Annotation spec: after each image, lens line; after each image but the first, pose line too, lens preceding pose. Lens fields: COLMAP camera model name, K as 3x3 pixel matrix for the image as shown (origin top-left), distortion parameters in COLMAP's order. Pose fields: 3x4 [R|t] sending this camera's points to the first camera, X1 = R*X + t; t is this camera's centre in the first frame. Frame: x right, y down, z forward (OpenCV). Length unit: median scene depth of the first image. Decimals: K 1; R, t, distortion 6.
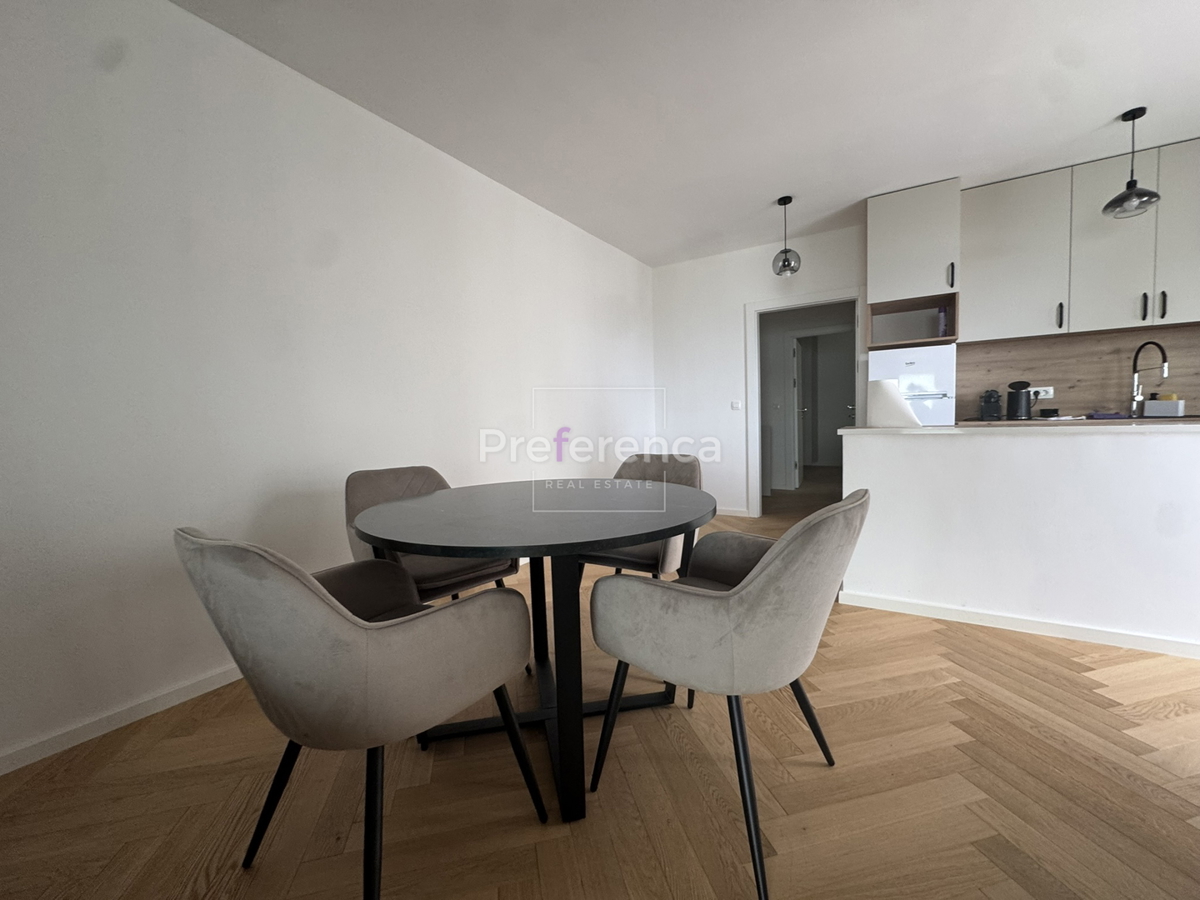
lens RADIAL K [[479.3, 0, 600.0], [0, 479.3, 450.0], [0, 0, 1]] dist [-0.002852, -0.000242]
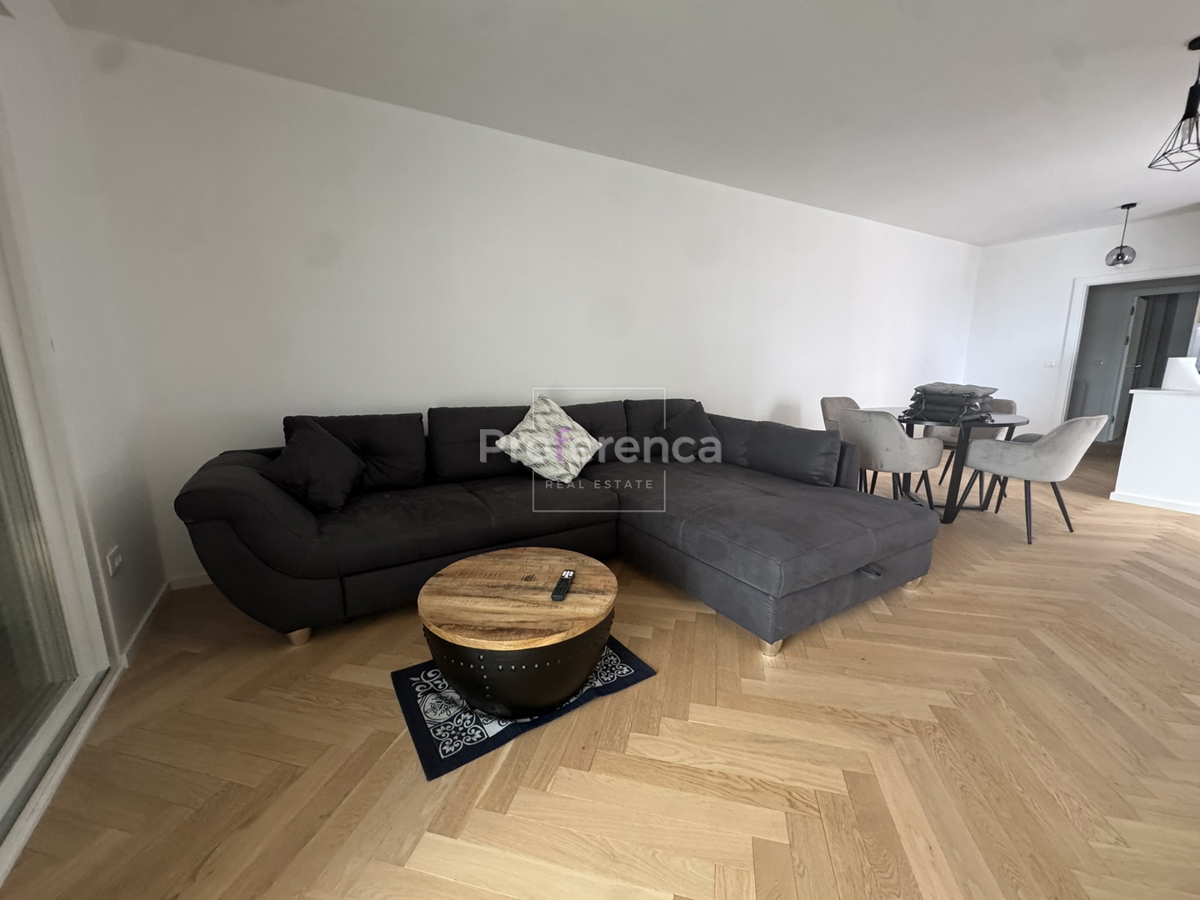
lens RADIAL K [[477.6, 0, 600.0], [0, 477.6, 450.0], [0, 0, 1]] dist [-0.001702, -0.000165]
pose [[0.890868, 0.109962, -0.440753, -0.279308], [-0.051557, 0.988465, 0.142400, 0.015496], [0.451328, -0.104136, 0.886261, -0.972805]]
